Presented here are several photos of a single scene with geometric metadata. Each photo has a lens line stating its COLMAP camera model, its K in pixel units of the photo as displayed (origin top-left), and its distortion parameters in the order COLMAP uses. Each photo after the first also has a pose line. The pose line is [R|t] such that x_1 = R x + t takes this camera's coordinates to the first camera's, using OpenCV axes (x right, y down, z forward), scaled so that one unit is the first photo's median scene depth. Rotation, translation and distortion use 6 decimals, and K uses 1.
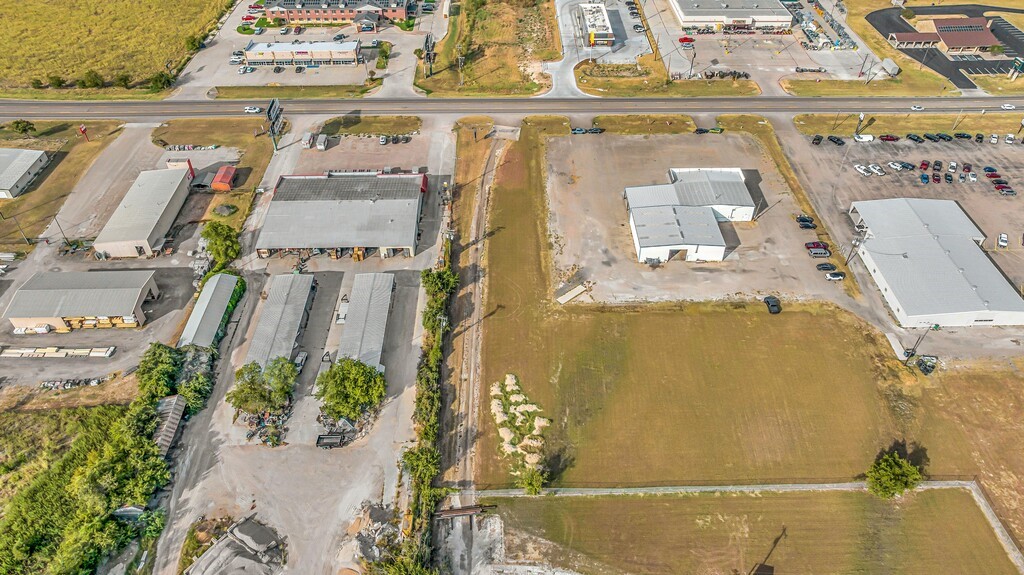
lens RADIAL K [[722.1, 0, 516.2], [0, 722.1, 283.7], [0, 0, 1]] dist [-0.017892, 0.001995]
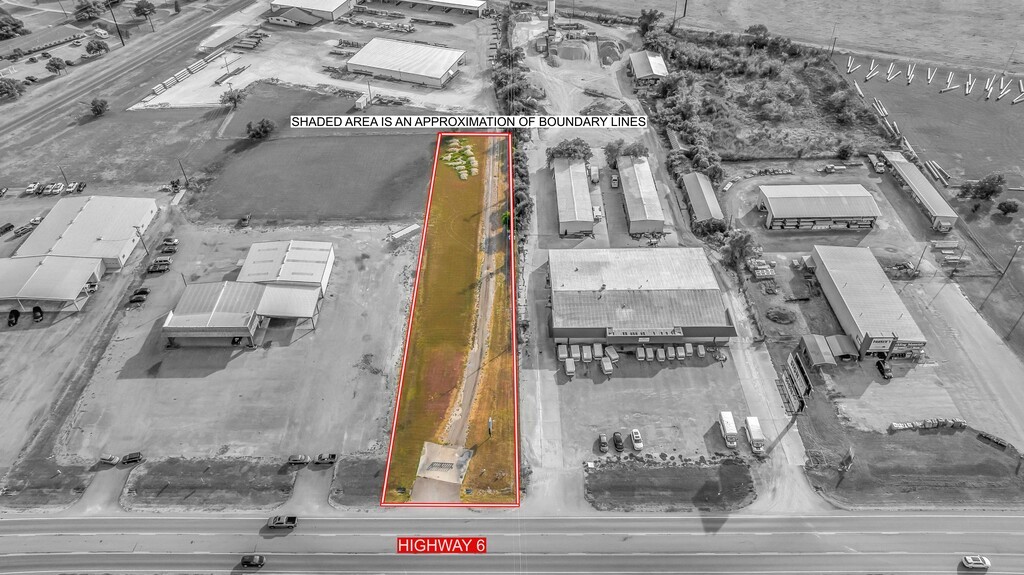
lens RADIAL K [[736.7, 0, 481.9], [0, 736.7, 287.0], [0, 0, 1]] dist [-0.009065, 0.000981]
pose [[-0.998602, -0.004824, 0.052634, -0.113861], [0.051312, 0.150302, 0.987308, -1.200461], [-0.012674, 0.988628, -0.149844, 1.336371]]
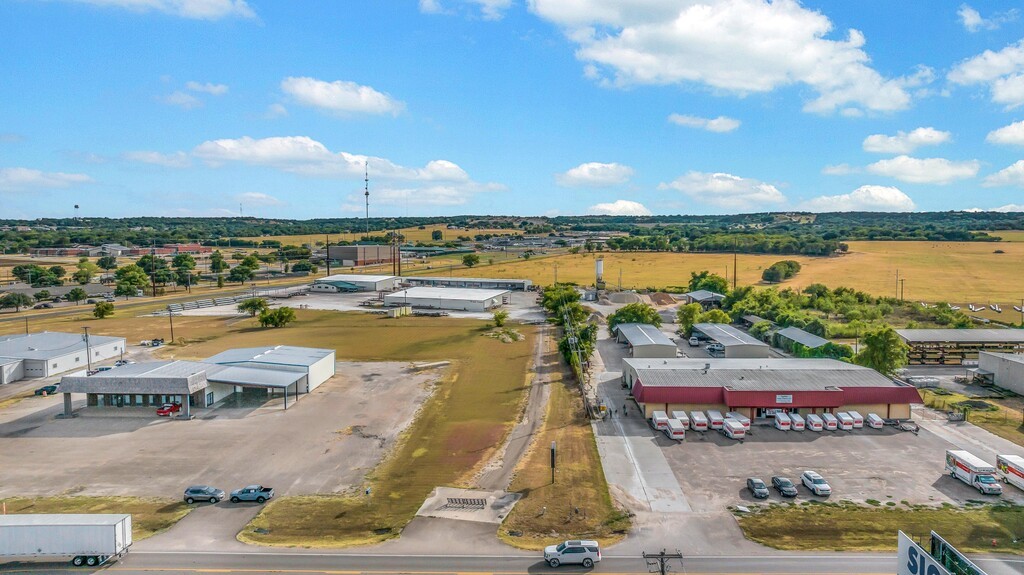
lens RADIAL K [[722.1, 0, 516.2], [0, 722.1, 283.7], [0, 0, 1]] dist [-0.017892, 0.001995]
pose [[-0.998549, -0.001975, 0.053806, -0.078377], [0.037117, 0.698673, 0.714478, -0.728663], [-0.039004, 0.715438, -0.697586, 1.635795]]
